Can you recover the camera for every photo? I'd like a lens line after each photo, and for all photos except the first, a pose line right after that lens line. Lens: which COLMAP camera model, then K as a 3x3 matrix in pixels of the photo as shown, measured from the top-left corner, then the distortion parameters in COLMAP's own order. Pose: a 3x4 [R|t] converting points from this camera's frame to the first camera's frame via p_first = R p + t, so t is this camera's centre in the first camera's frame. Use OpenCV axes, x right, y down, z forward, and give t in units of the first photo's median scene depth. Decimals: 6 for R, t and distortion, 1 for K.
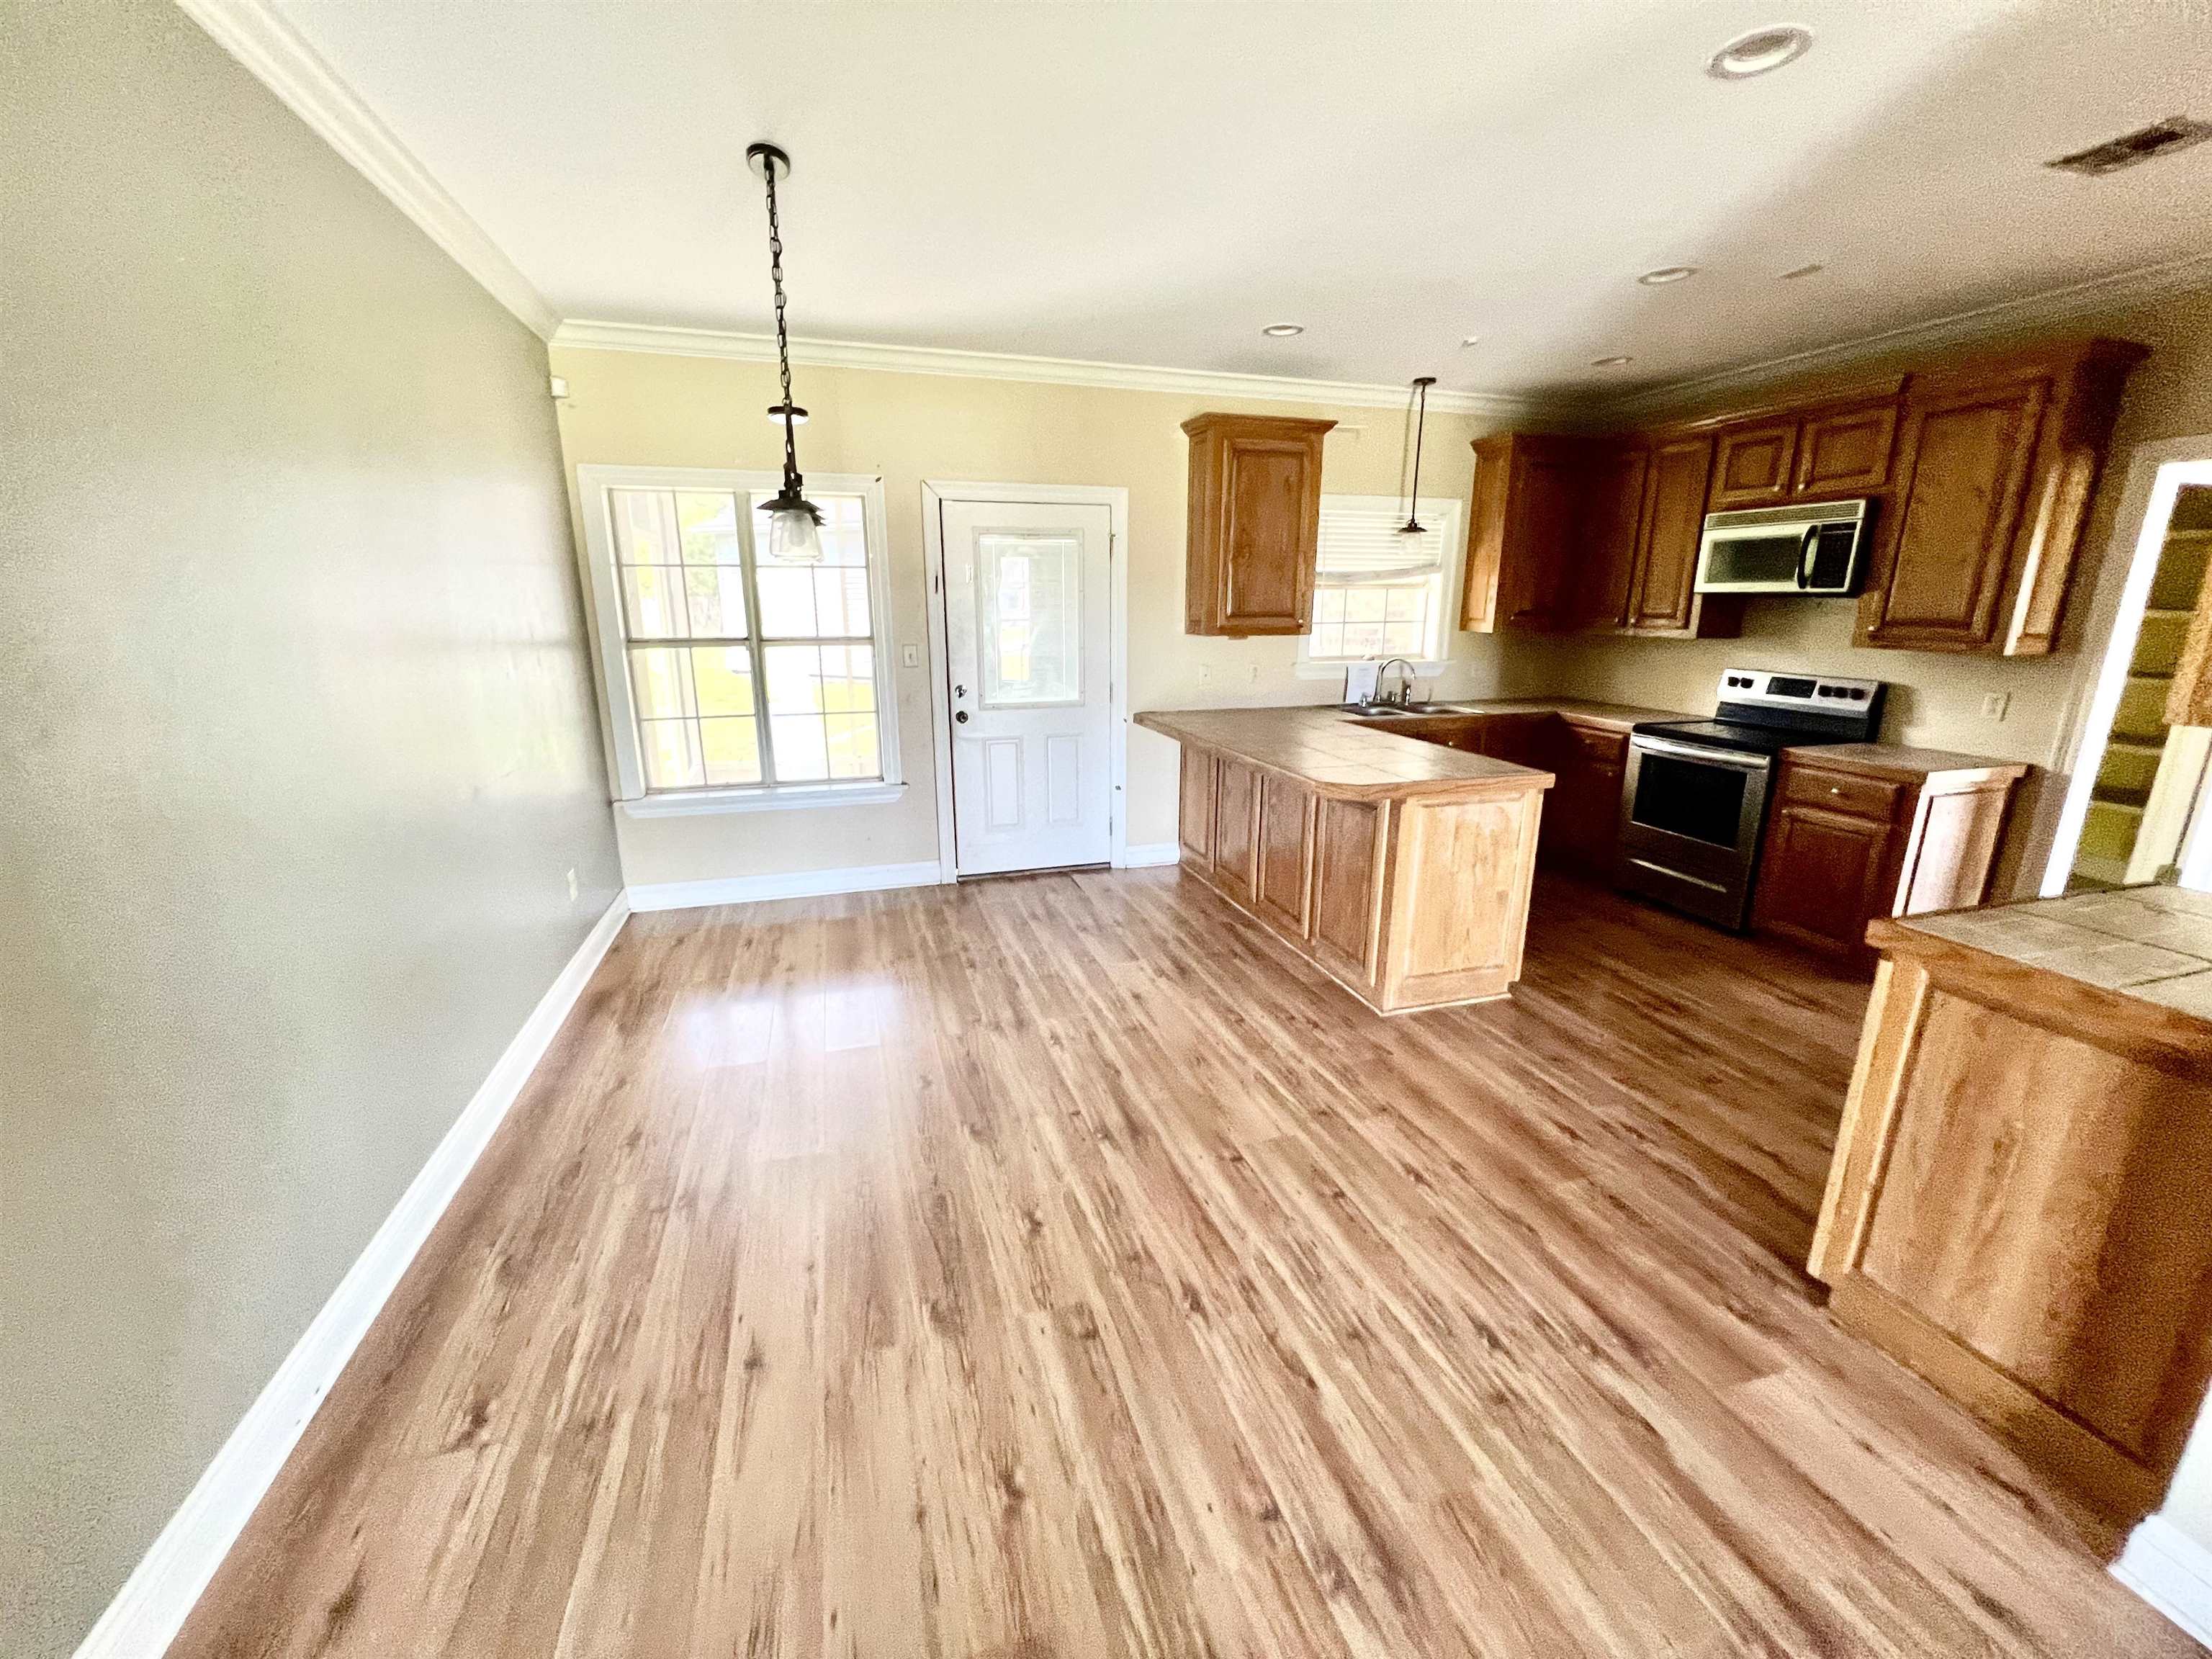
lens RADIAL K [[892.3, 0, 1102.1], [0, 892.3, 820.6], [0, 0, 1]] dist [-0.001019, 0.000267]
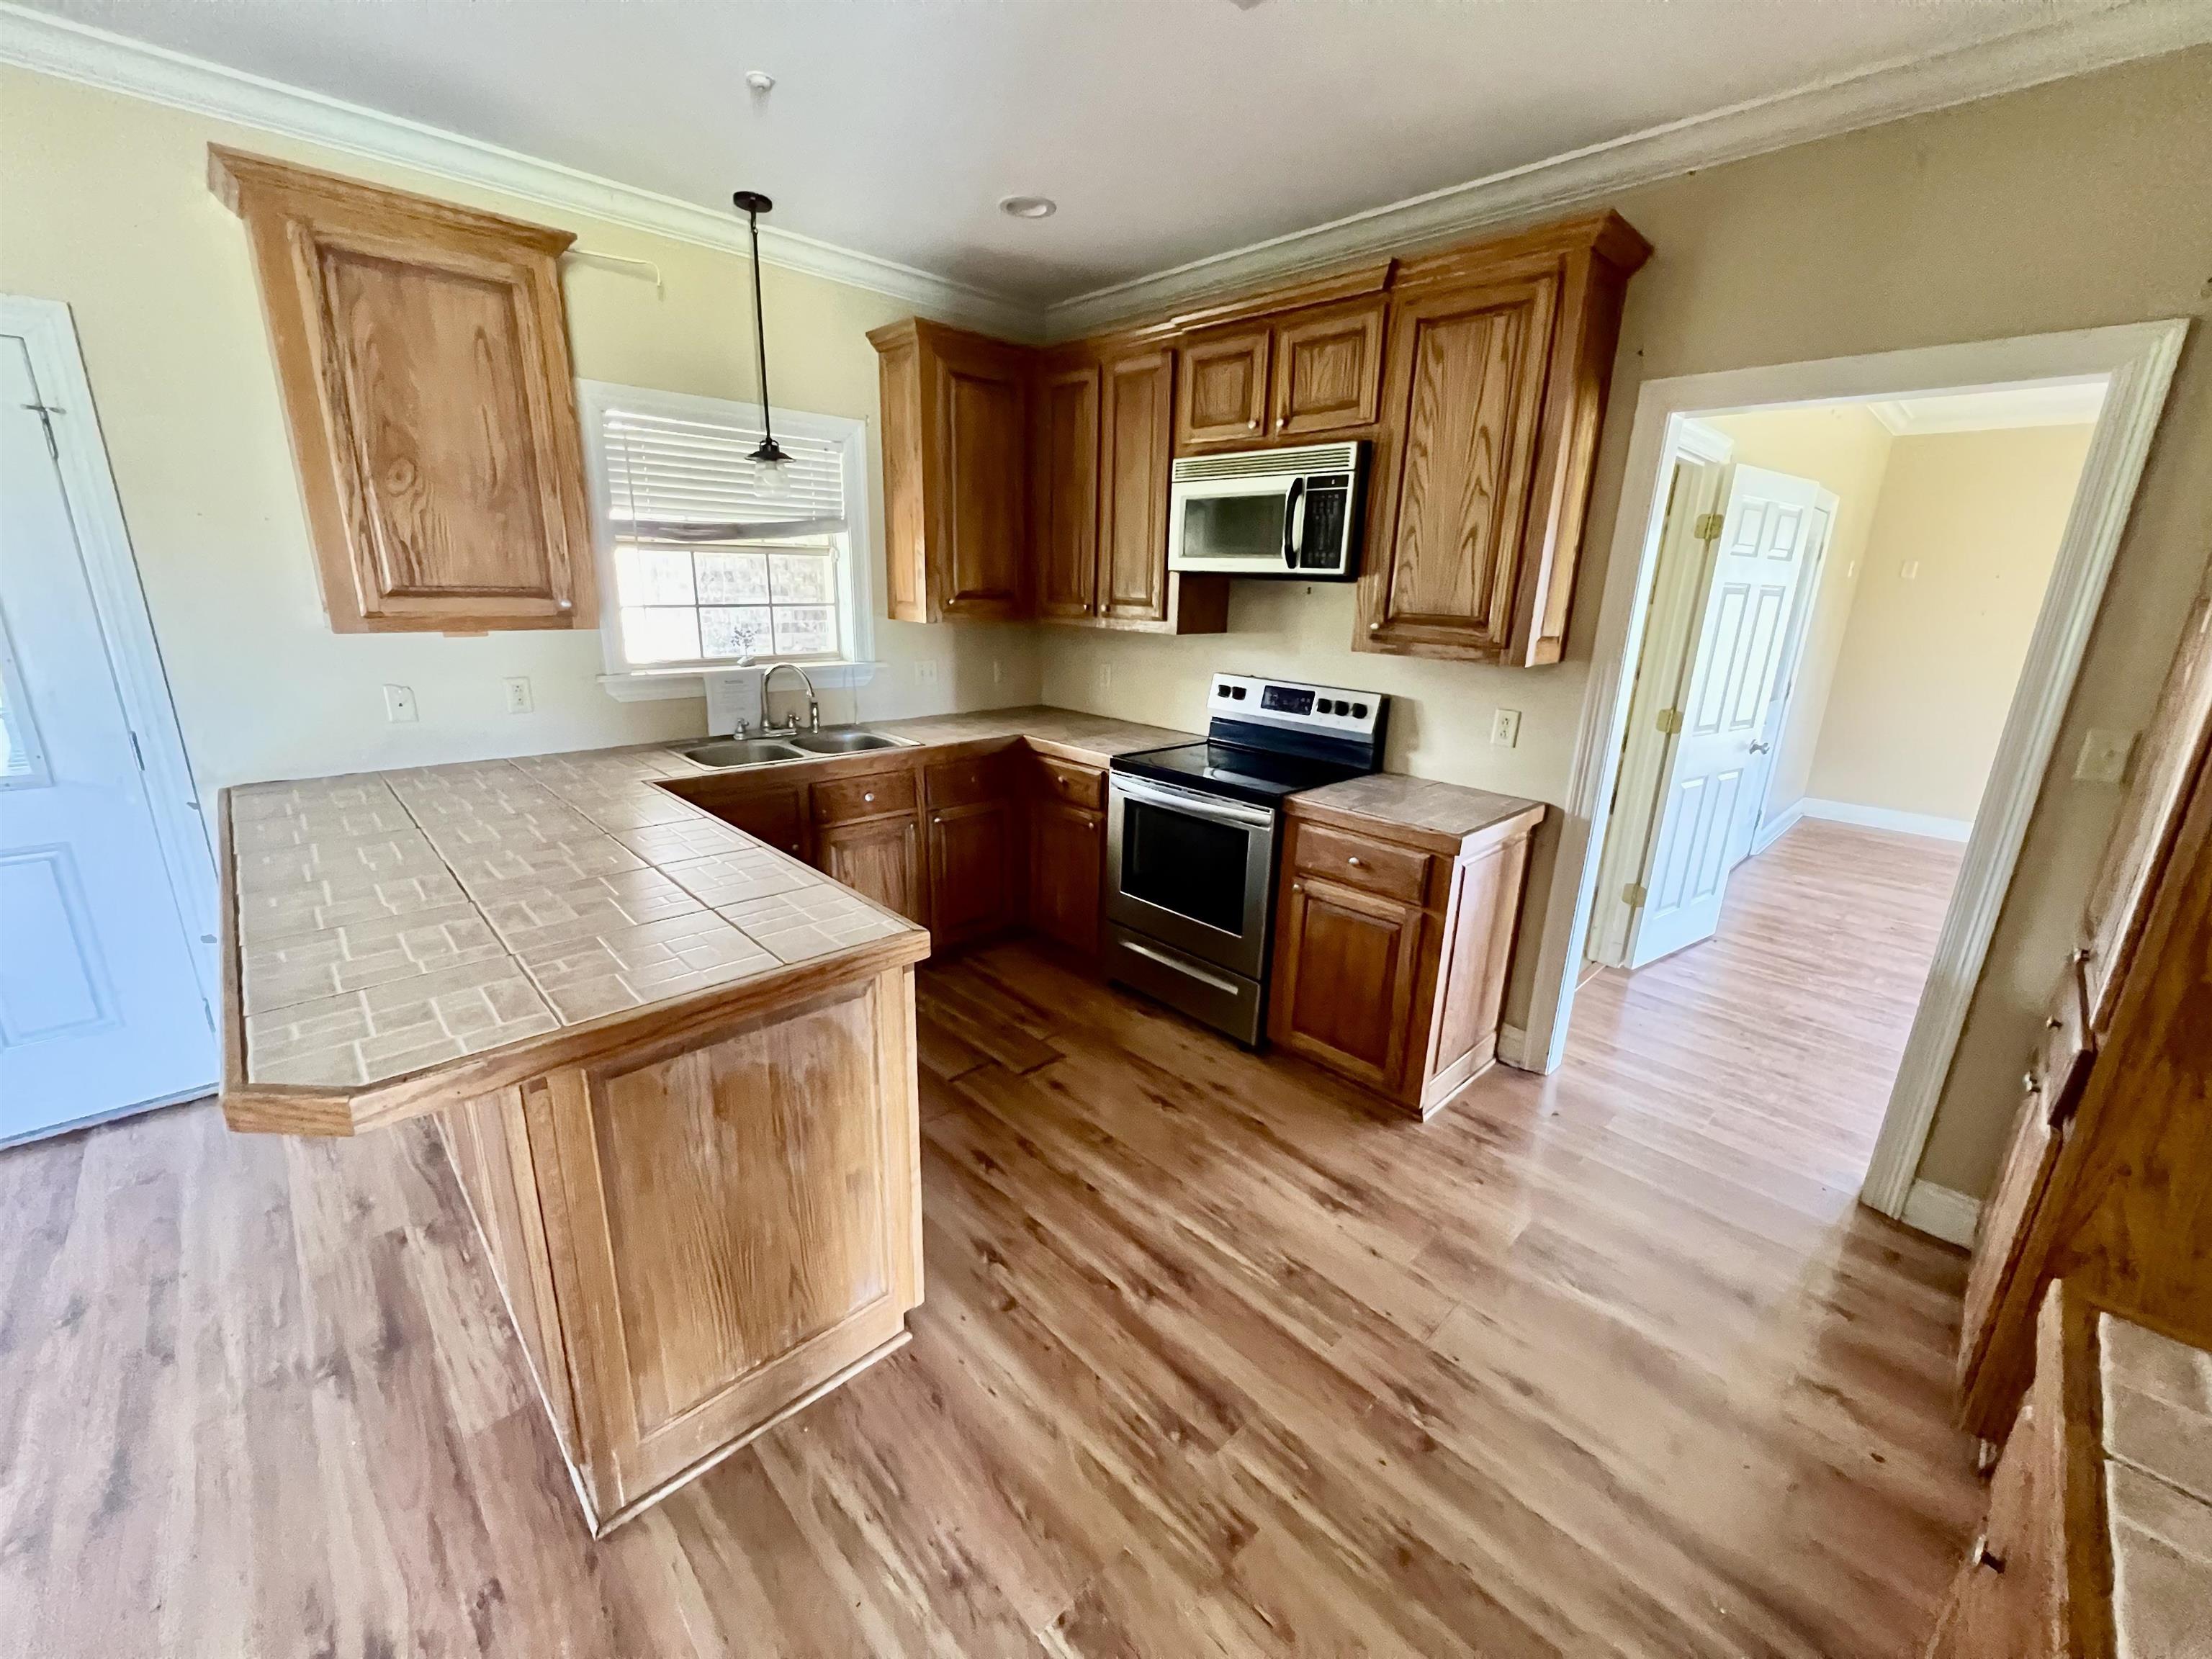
lens RADIAL K [[892.3, 0, 1107.5], [0, 892.3, 826.0], [0, 0, 1]] dist [-0.001019, 0.000267]
pose [[0.891173, -0.101305, 0.442208, 0.309587], [0.085988, 0.994799, 0.054607, -0.103866], [-0.445440, -0.010640, 0.895249, 0.414158]]
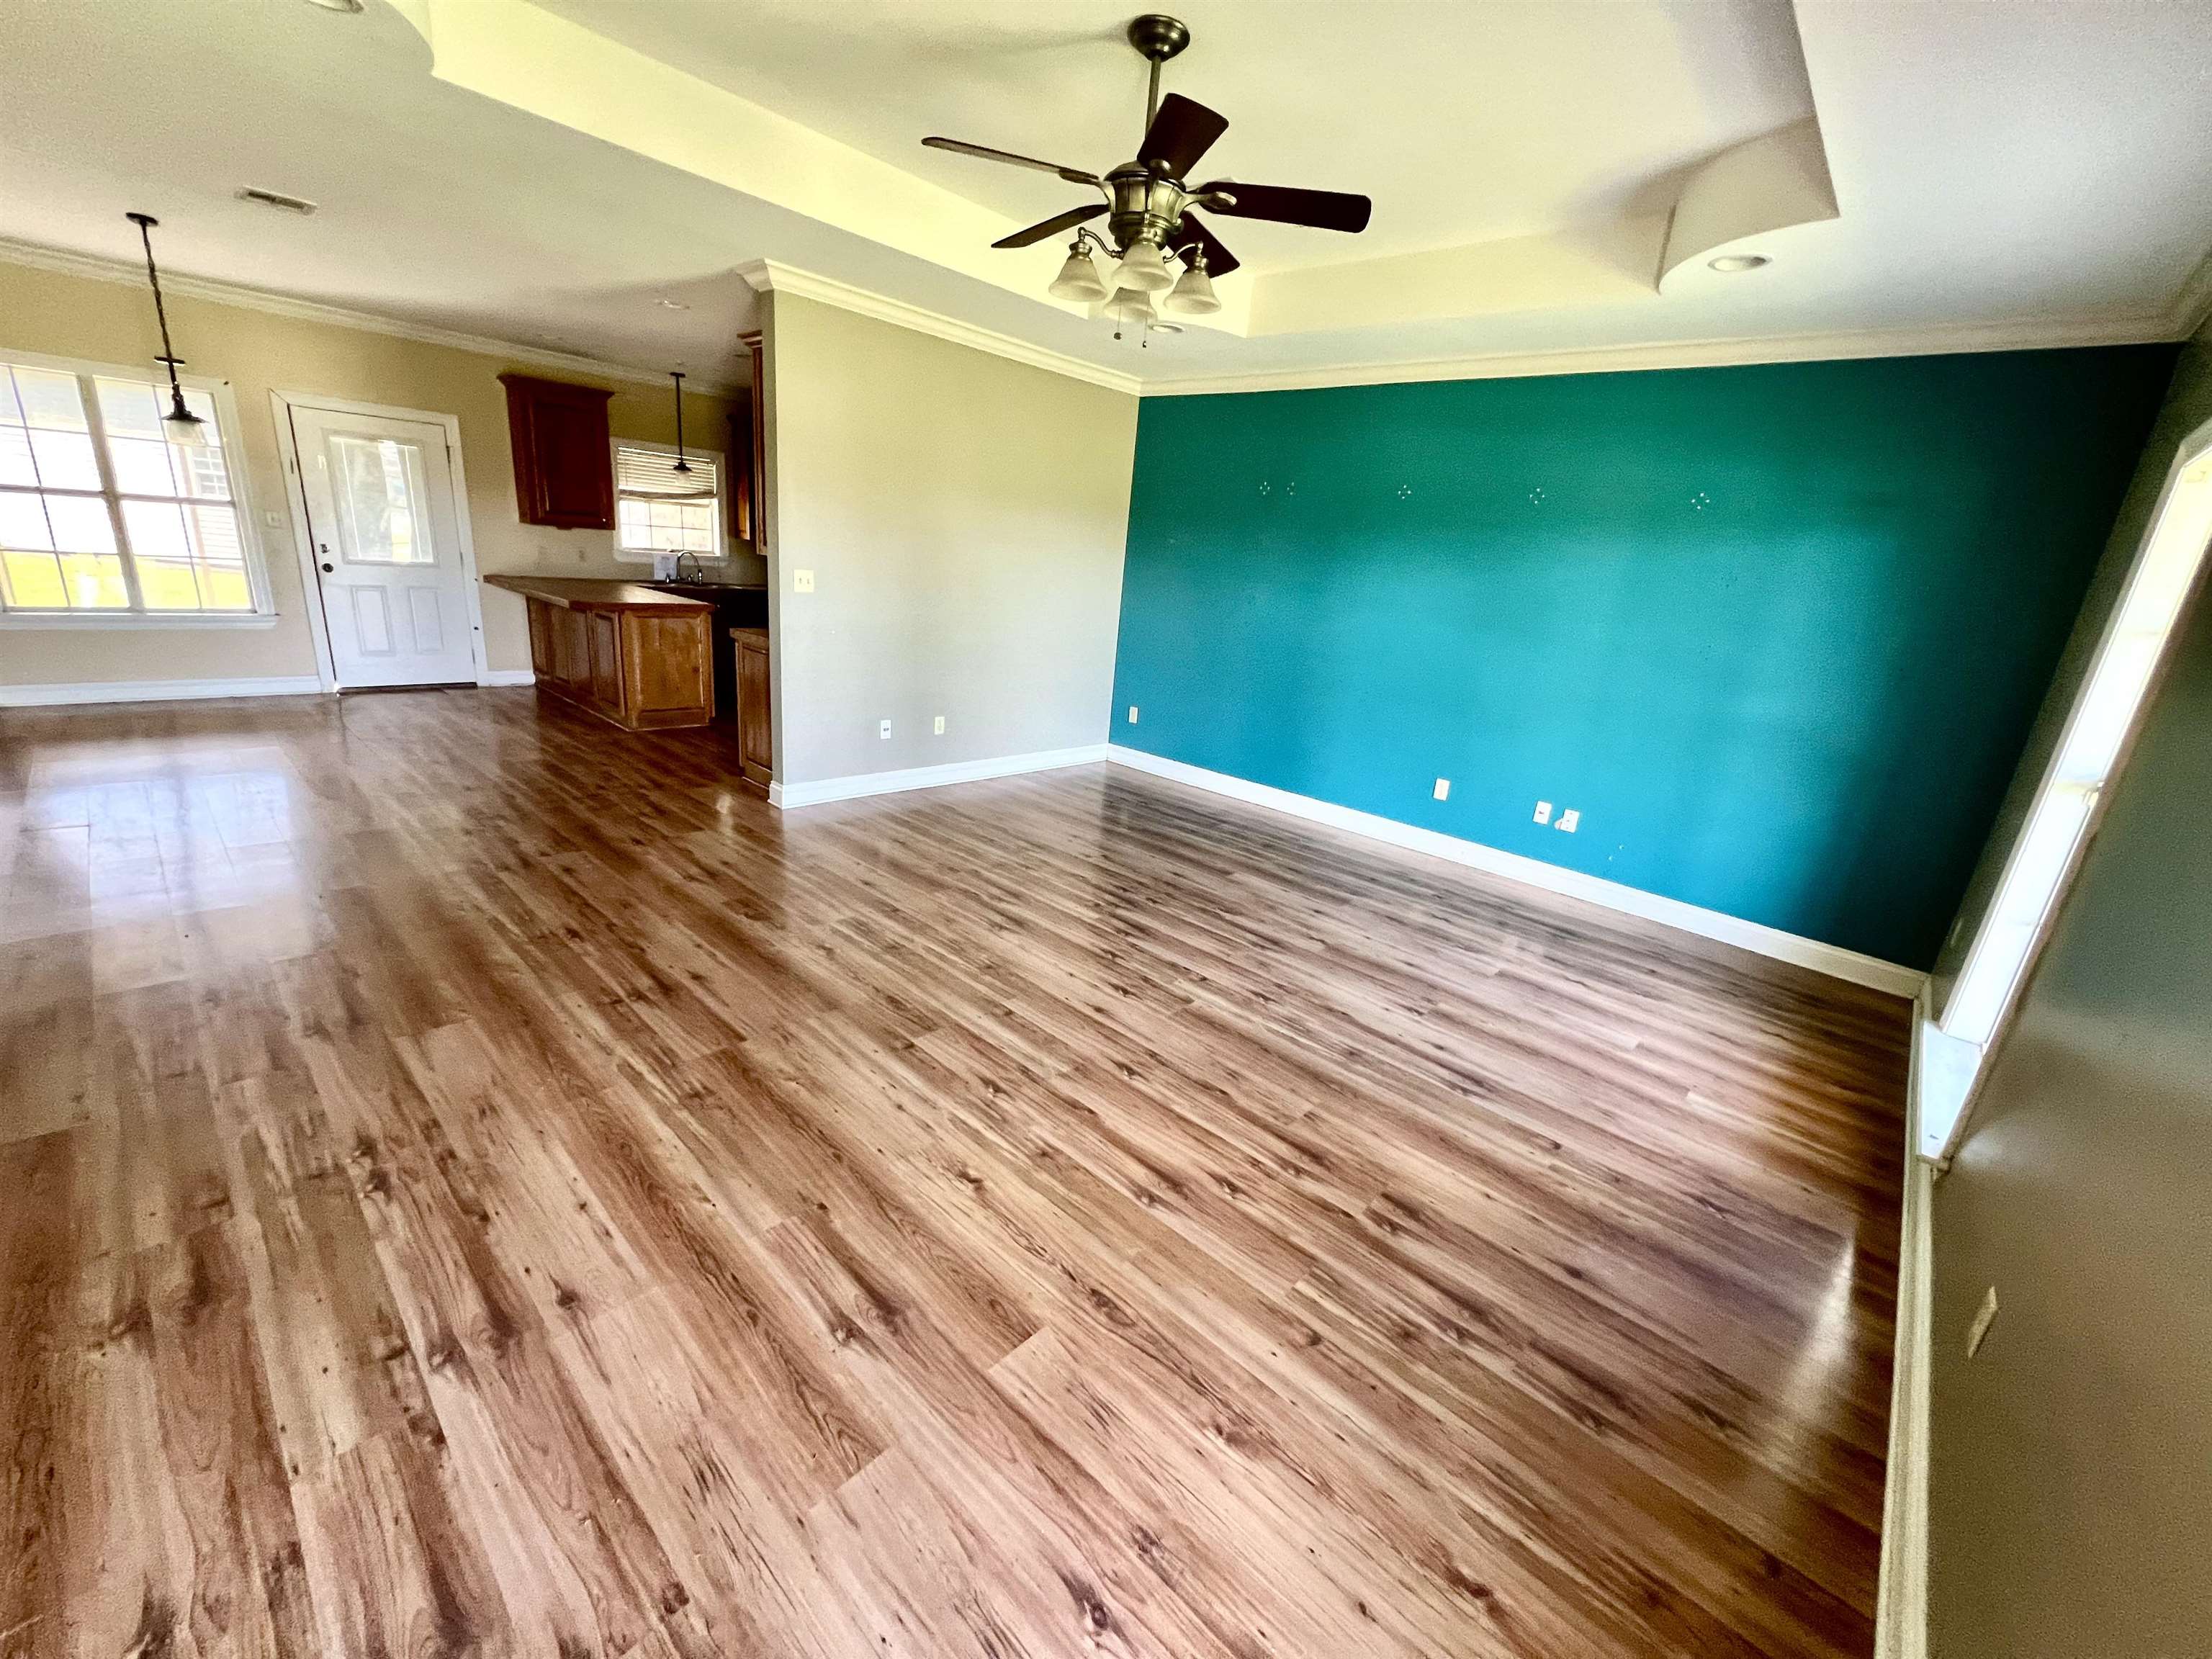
lens RADIAL K [[892.3, 0, 1111.1], [0, 892.3, 826.0], [0, 0, 1]] dist [-0.001019, 0.000267]
pose [[0.858860, -0.079294, 0.506036, 0.179711], [0.039336, 0.995238, 0.089187, 0.239582], [-0.510698, -0.056694, 0.857889, -0.962383]]
